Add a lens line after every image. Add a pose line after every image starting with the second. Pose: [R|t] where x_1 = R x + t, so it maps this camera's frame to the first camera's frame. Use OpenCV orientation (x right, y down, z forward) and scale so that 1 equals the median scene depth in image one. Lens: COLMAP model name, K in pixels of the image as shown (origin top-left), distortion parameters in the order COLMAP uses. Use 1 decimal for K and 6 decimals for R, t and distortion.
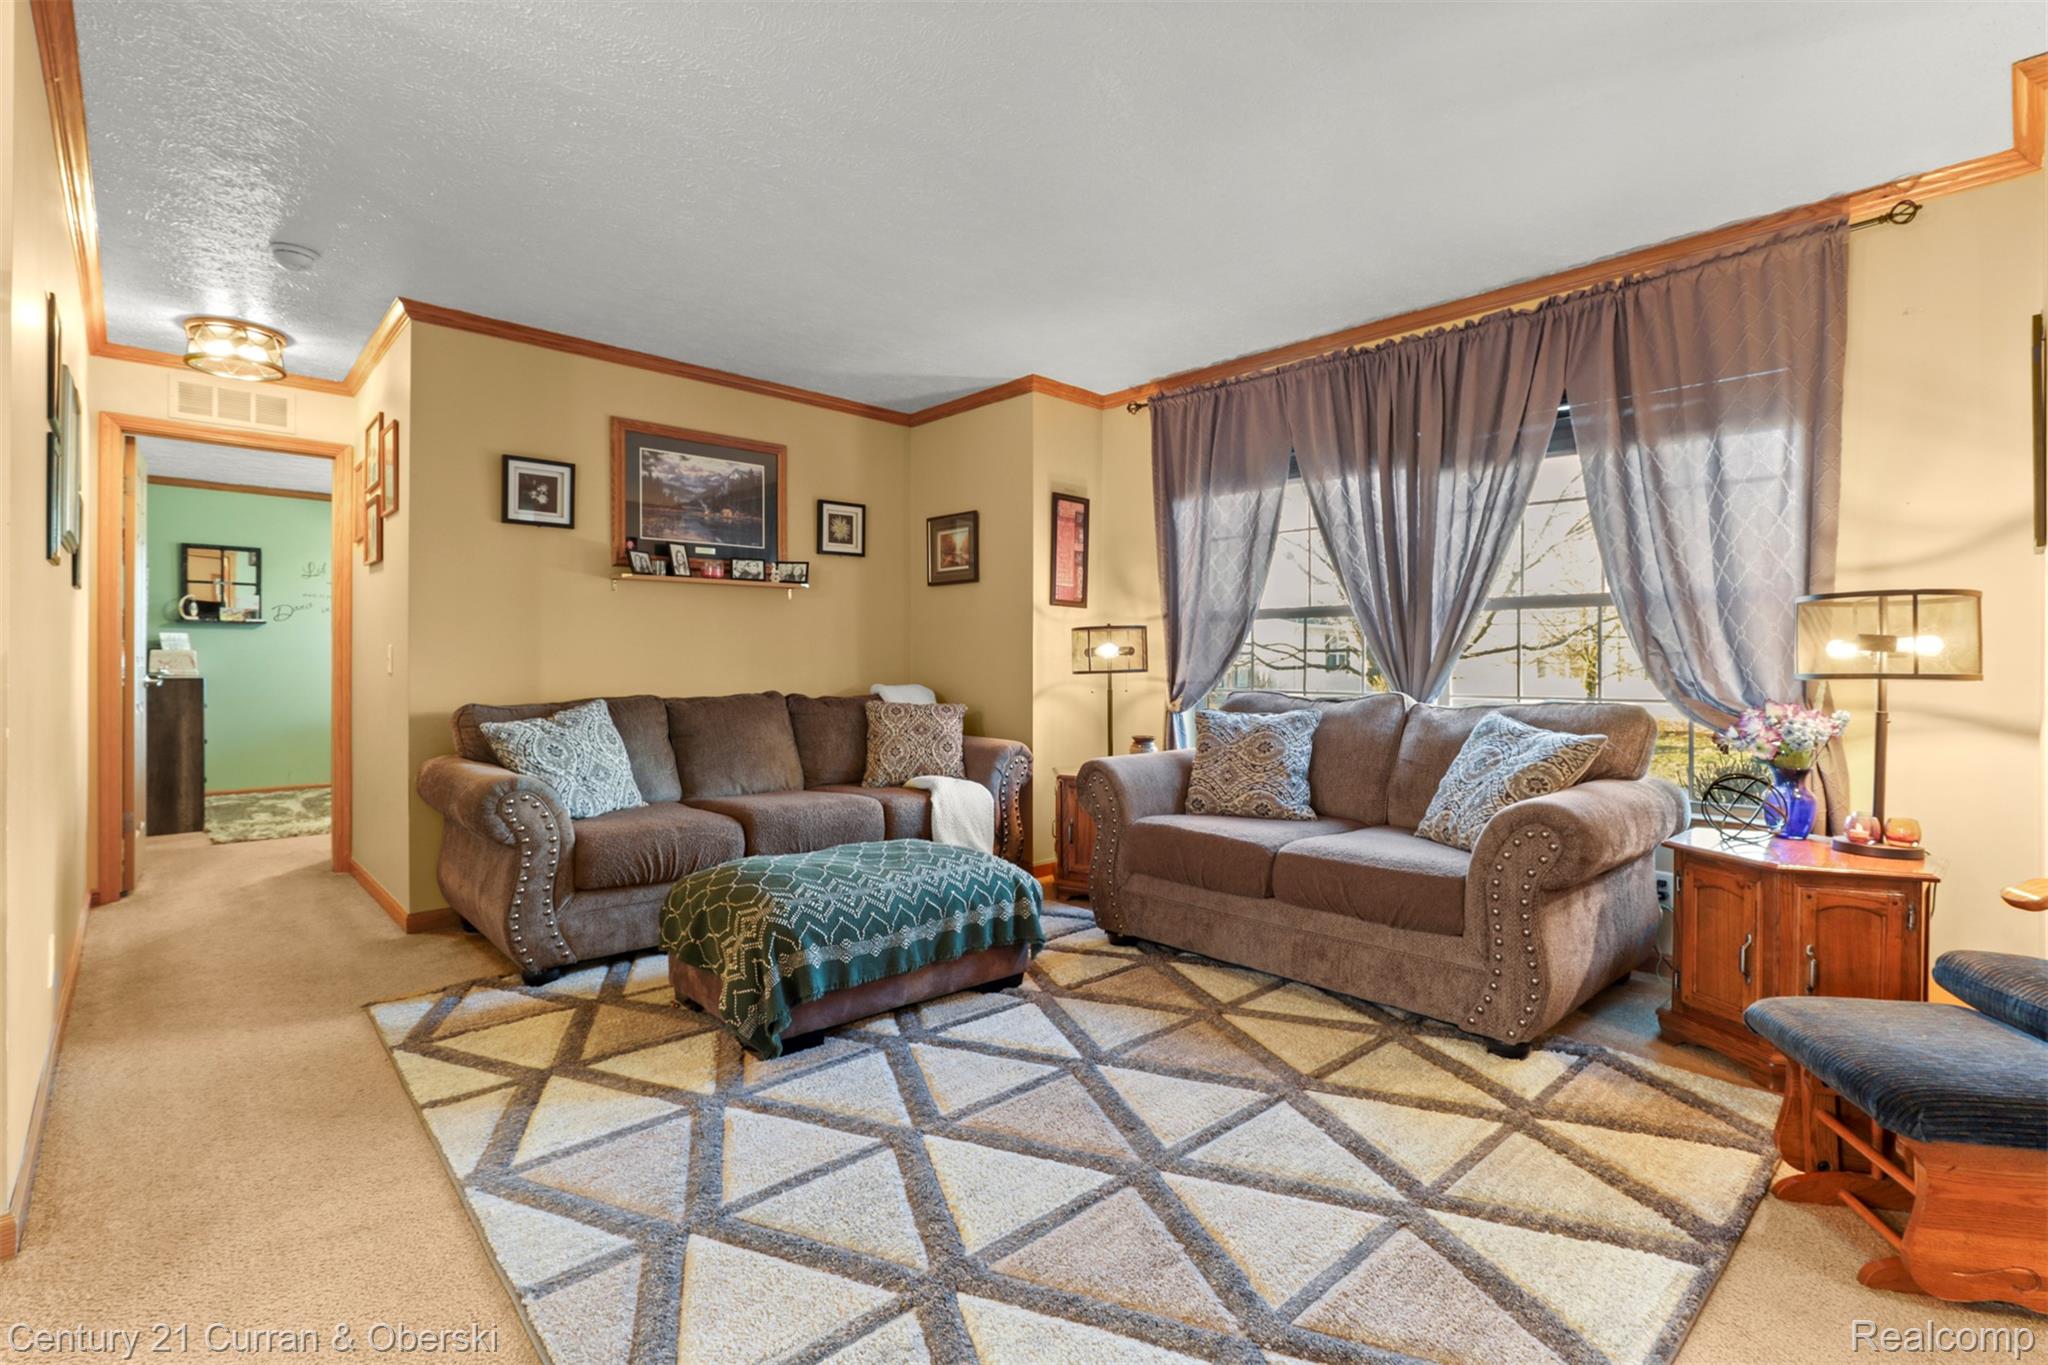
lens RADIAL K [[930.5, 0, 1030.4], [0, 930.5, 662.4], [0, 0, 1]] dist [-0.017692, 0.005340]
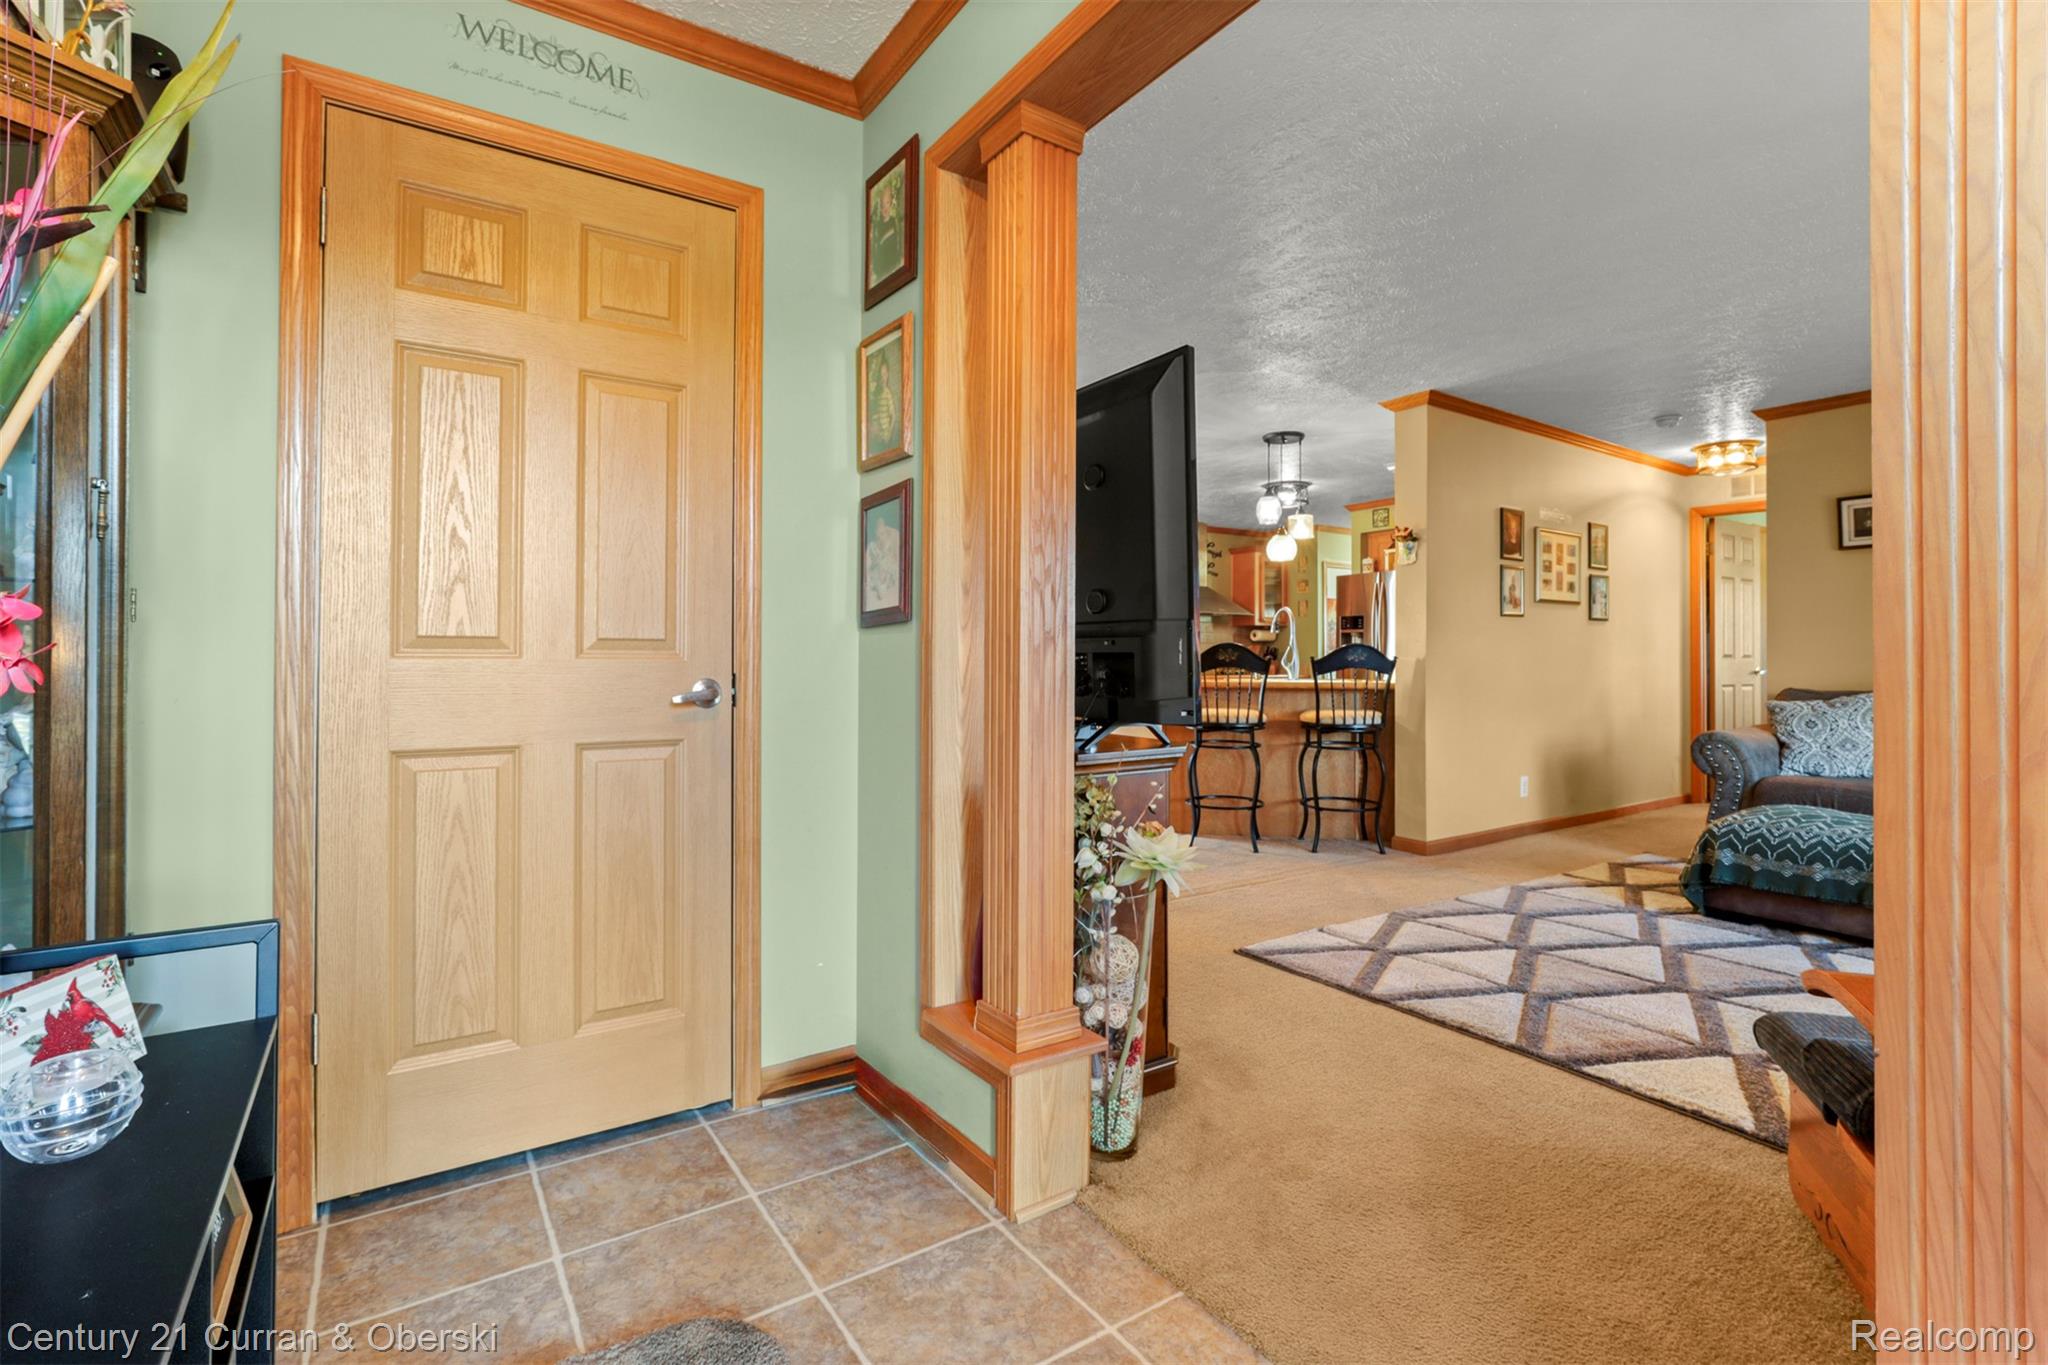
lens RADIAL K [[930.5, 0, 1014.6], [0, 930.5, 657.6], [0, 0, 1]] dist [-0.017692, 0.005340]
pose [[-0.180587, -0.003179, -0.983554, 0.977498], [-0.000845, 0.999995, -0.003077, 0.004032], [0.983559, 0.000275, -0.180589, 0.103730]]
